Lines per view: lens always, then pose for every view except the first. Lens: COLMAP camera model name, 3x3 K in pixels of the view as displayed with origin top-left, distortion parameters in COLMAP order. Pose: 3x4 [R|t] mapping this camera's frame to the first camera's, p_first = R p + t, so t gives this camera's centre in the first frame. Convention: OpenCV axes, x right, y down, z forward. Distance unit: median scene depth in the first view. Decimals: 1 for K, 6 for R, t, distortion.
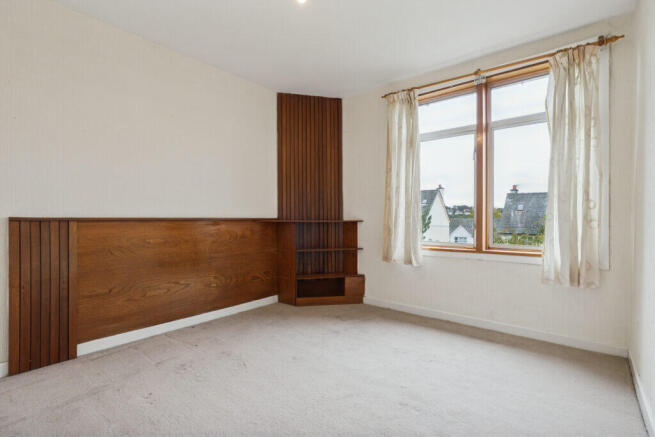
lens RADIAL K [[313.3, 0, 327.5], [0, 313.3, 218.5], [0, 0, 1]] dist [-0.002646, -0.000333]
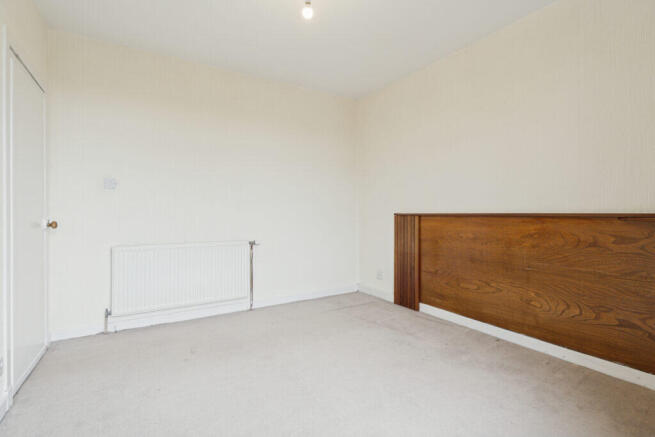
lens RADIAL K [[313.3, 0, 327.5], [0, 313.3, 218.5], [0, 0, 1]] dist [-0.002646, -0.000333]
pose [[-0.319223, 0.011381, -0.947611, 0.590239], [-0.002863, 0.999912, 0.012974, 0.002720], [0.947675, 0.006854, -0.319162, 0.917729]]
